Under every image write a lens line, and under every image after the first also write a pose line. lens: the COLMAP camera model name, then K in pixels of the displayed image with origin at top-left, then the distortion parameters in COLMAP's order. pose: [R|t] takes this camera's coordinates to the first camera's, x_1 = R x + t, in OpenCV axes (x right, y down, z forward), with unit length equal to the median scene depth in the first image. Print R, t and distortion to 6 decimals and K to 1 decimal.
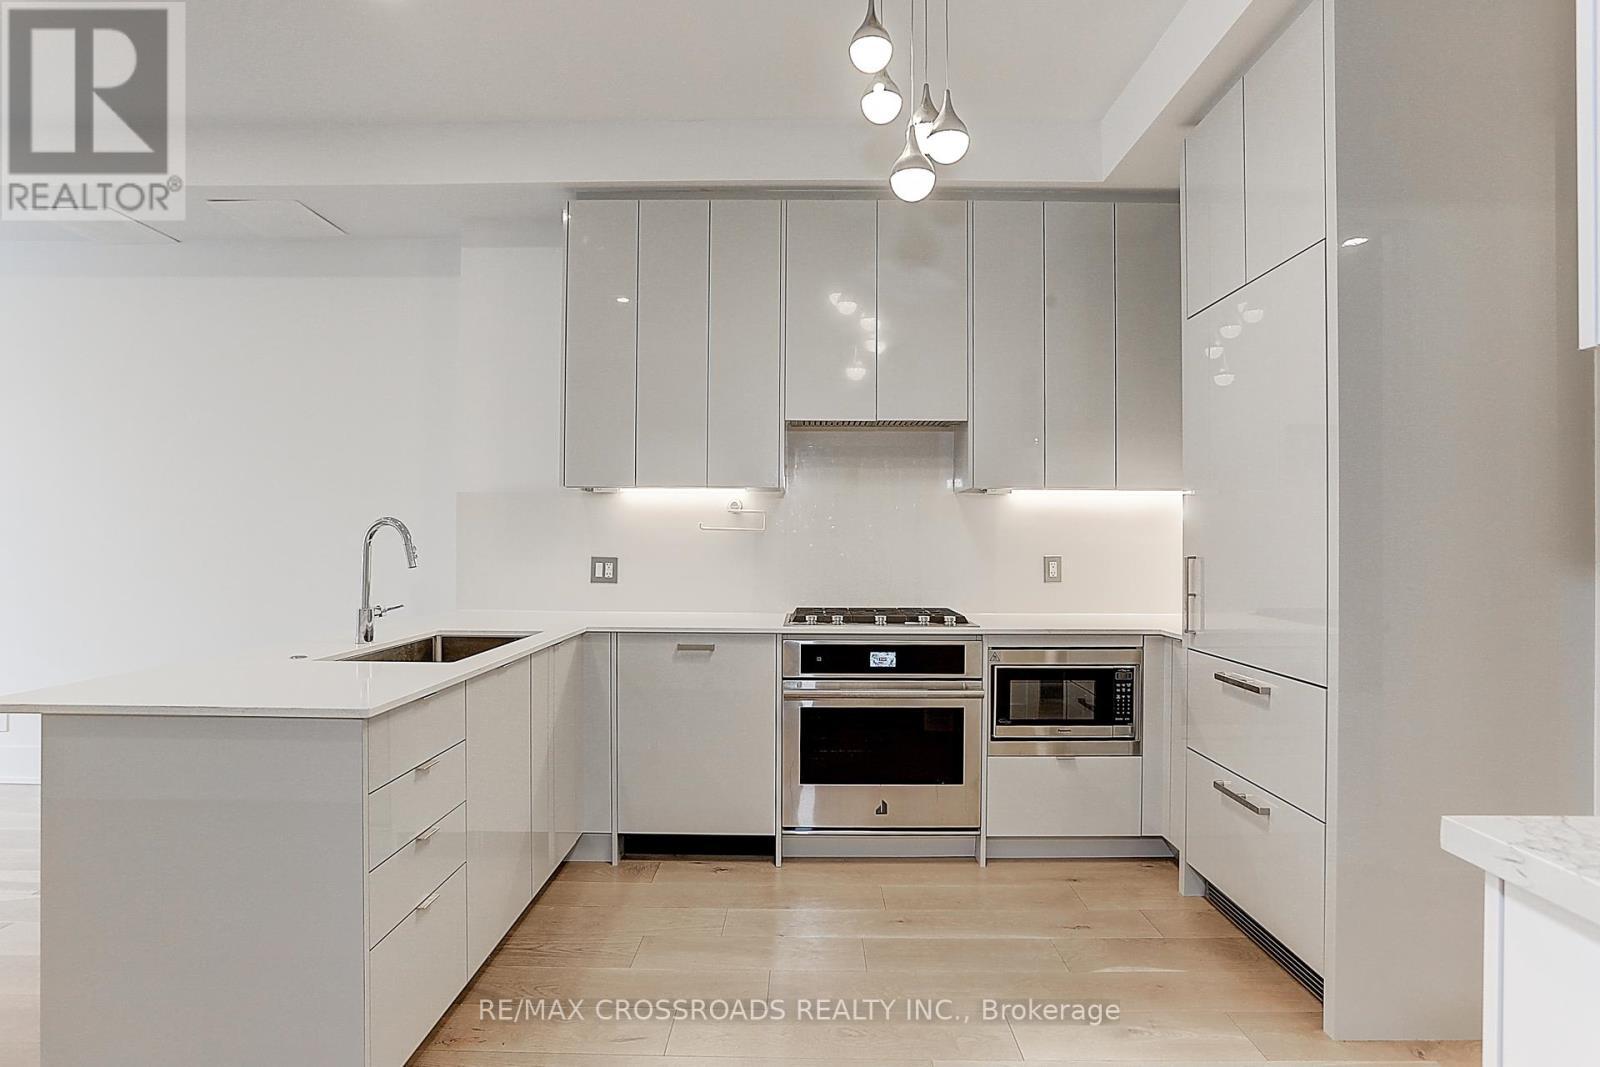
lens RADIAL K [[787.3, 0, 804.7], [0, 787.3, 537.0], [0, 0, 1]] dist [-0.042557, 0.013186]
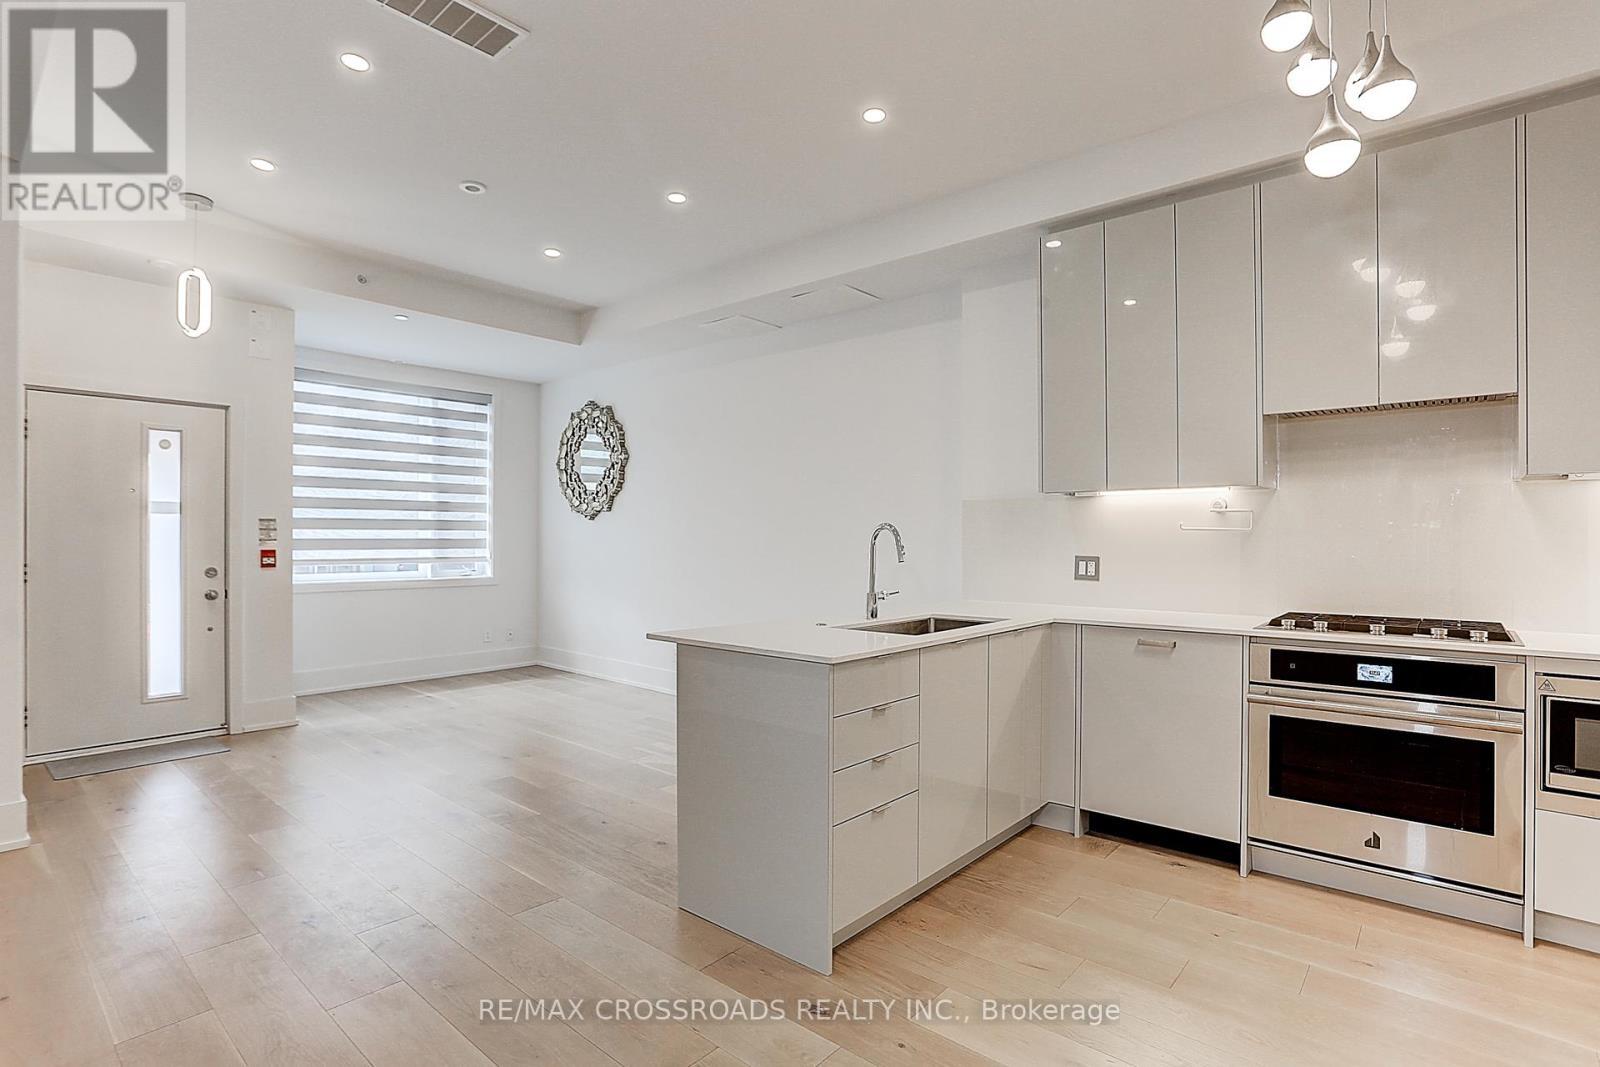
lens RADIAL K [[769.1, 0, 804.7], [0, 769.1, 537.4], [0, 0, 1]] dist [-0.084115, 0.035577]
pose [[0.763895, -0.006036, -0.645312, 0.147027], [0.005180, 0.999981, -0.003223, 0.001498], [0.645320, -0.000881, 0.763912, -0.052425]]
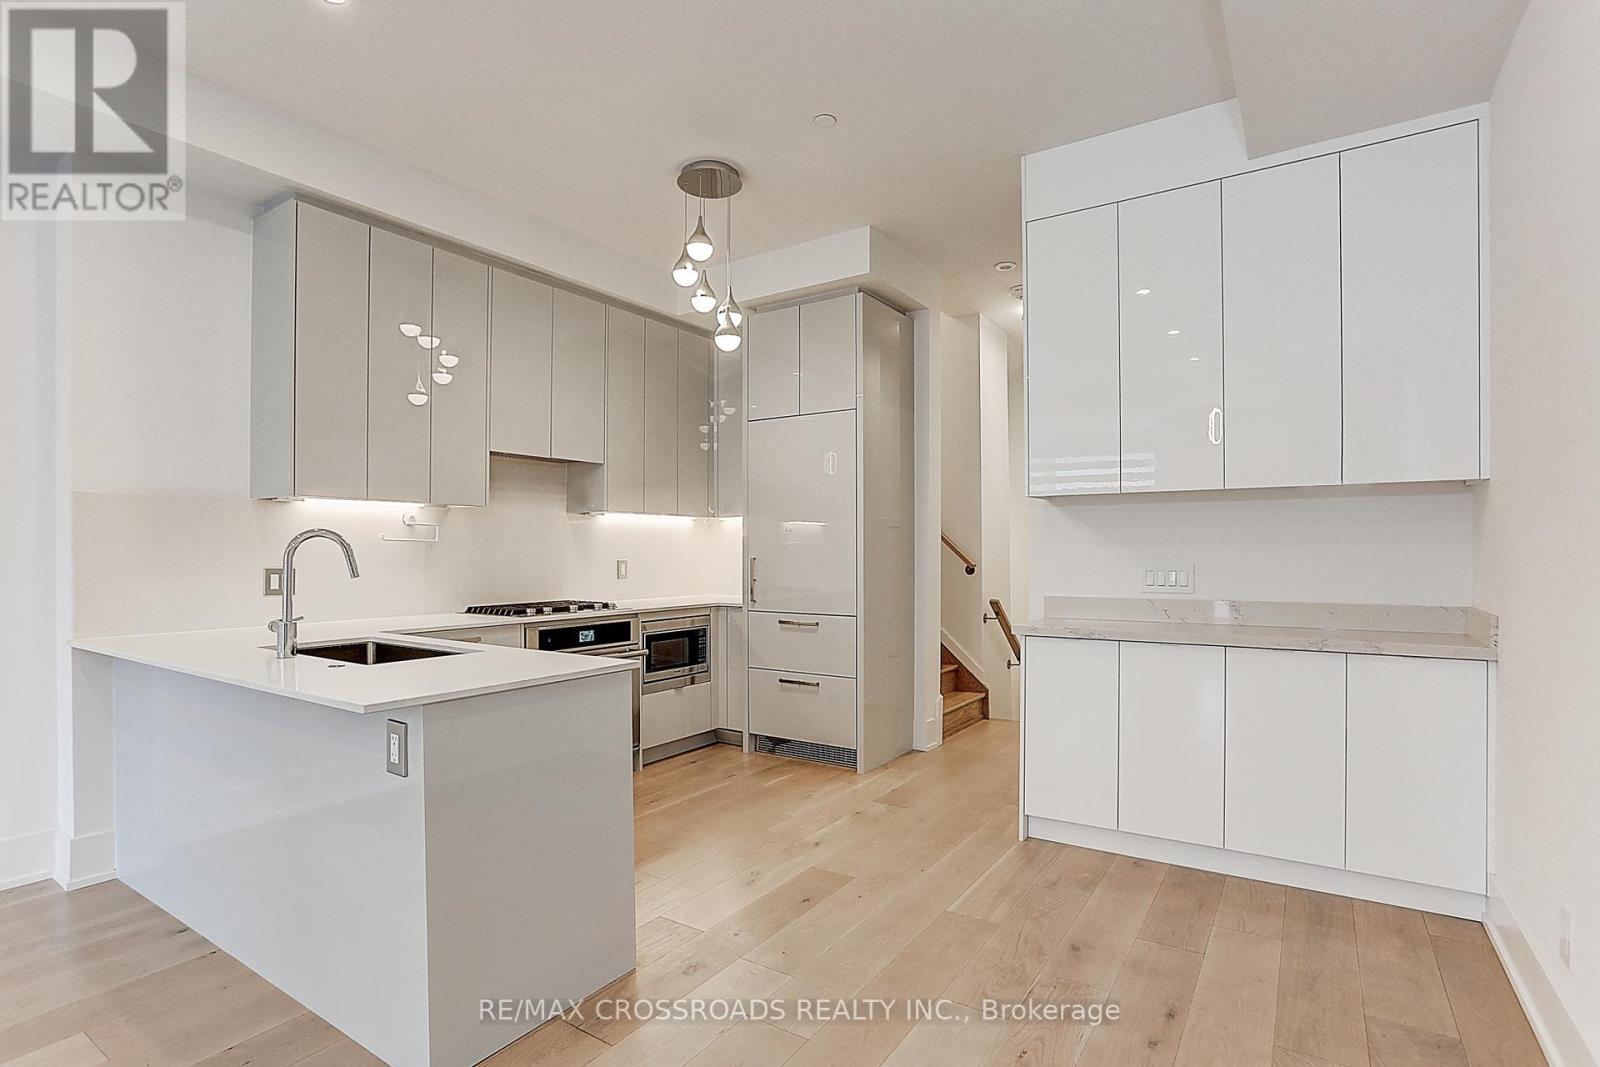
lens RADIAL K [[797.5, 0, 778.8], [0, 797.5, 545.8], [0, 0, 1]] dist [-0.040029, 0.013334]
pose [[0.566979, -0.001085, 0.823732, -0.856137], [-0.000021, 0.999999, 0.001331, -0.004287], [-0.823732, -0.000772, 0.566978, -0.065968]]
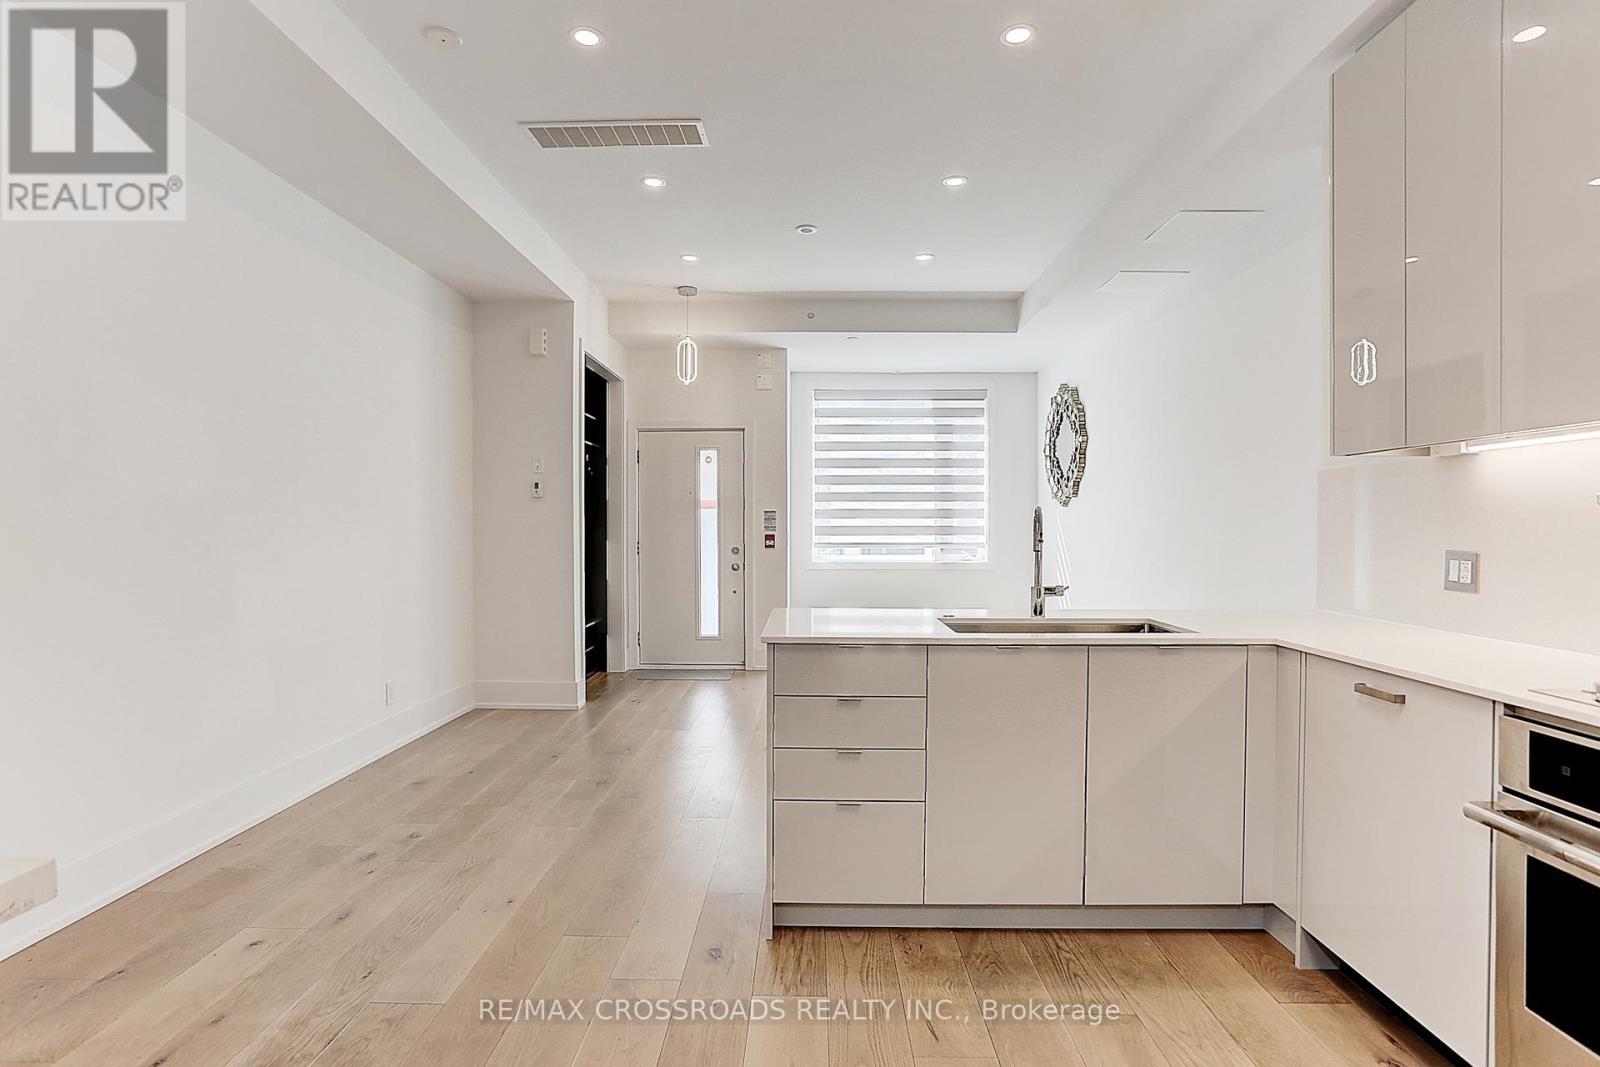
lens RADIAL K [[787.3, 0, 804.7], [0, 787.3, 537.0], [0, 0, 1]] dist [-0.042557, 0.013186]
pose [[0.004479, 0.007864, -0.999959, 0.480263], [0.003436, 0.999963, 0.007879, 0.007141], [0.999984, -0.003471, 0.004452, 0.533718]]
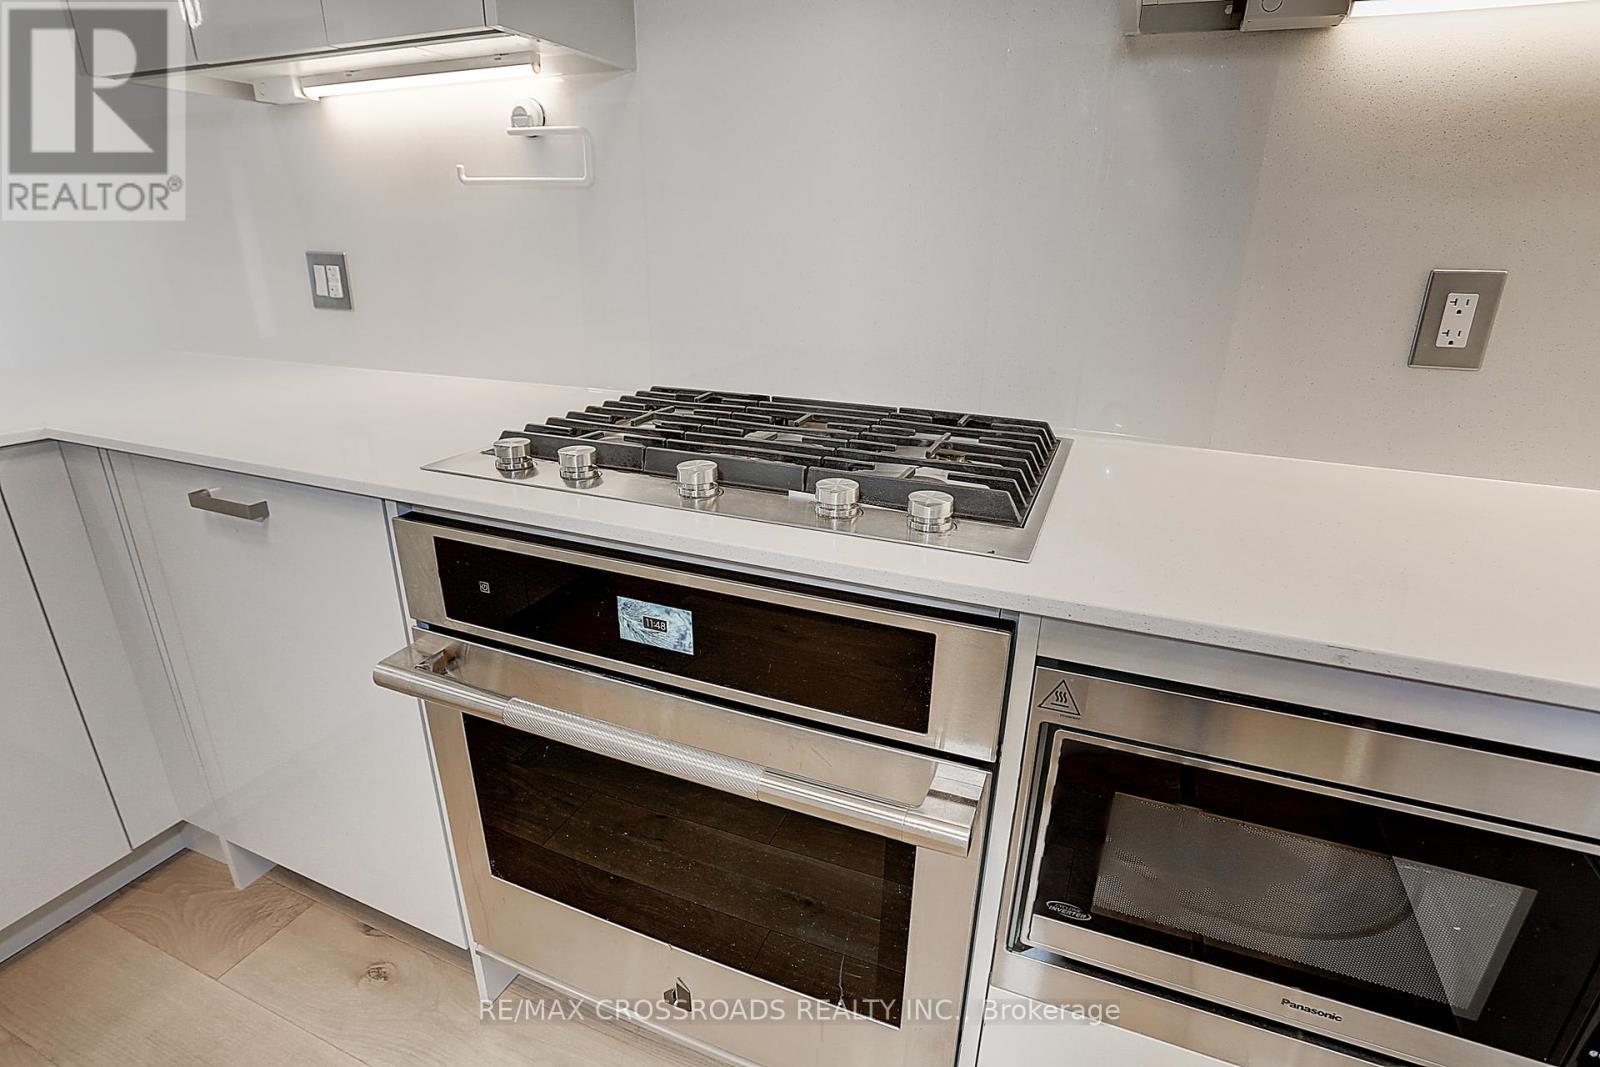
lens RADIAL K [[797.5, 0, 778.8], [0, 797.5, 545.8], [0, 0, 1]] dist [-0.040029, 0.013334]
pose [[0.920694, 0.143641, -0.362890, 0.244318], [-0.001552, 0.931149, 0.364635, 0.020391], [0.390282, -0.335154, 0.857527, 0.773528]]
